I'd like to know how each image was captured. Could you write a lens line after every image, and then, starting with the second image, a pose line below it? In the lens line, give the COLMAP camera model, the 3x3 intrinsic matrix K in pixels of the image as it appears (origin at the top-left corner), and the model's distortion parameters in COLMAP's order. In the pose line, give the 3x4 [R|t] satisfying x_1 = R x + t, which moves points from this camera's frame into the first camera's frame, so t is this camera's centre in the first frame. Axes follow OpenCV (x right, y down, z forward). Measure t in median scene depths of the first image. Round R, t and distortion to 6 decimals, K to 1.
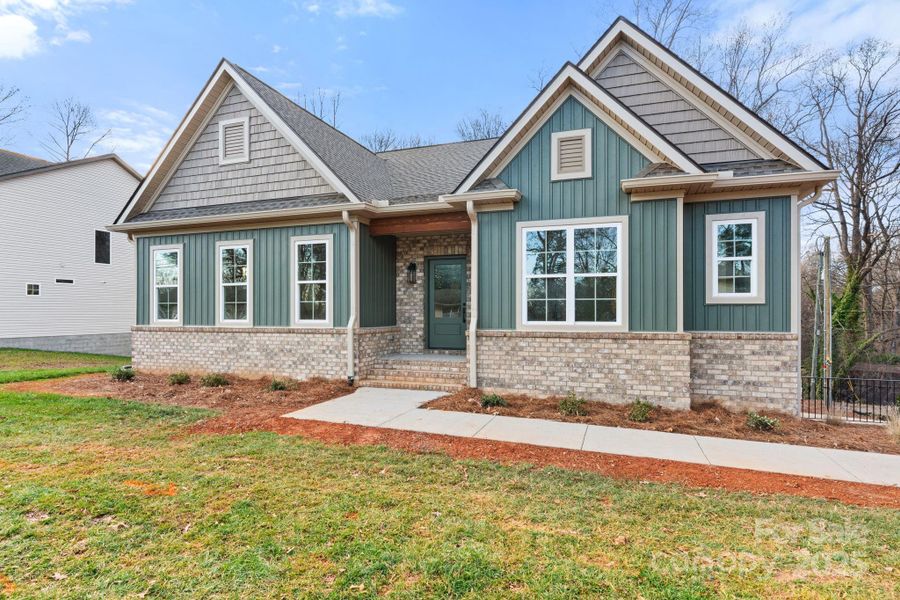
lens RADIAL K [[447.8, 0, 465.9], [0, 447.8, 313.0], [0, 0, 1]] dist [0.002230, 0.000274]
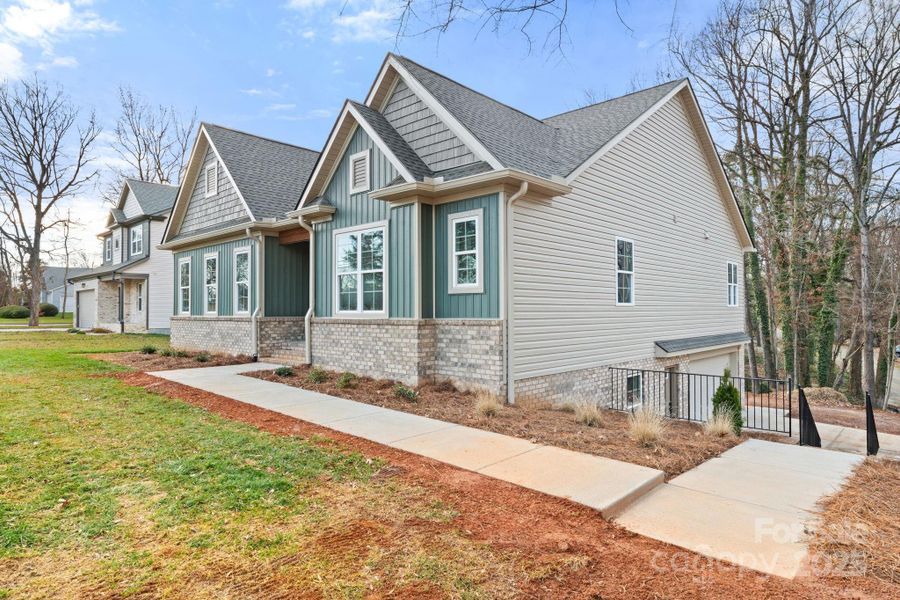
lens RADIAL K [[540.4, 0, 450.0], [0, 540.4, 300.0], [0, 0, 1]] dist [-0.003174, -0.000219]
pose [[0.900631, -0.014164, -0.434355, 1.038274], [0.007365, 0.999823, -0.017332, 0.017062], [0.434523, 0.012411, 0.900575, -0.193854]]
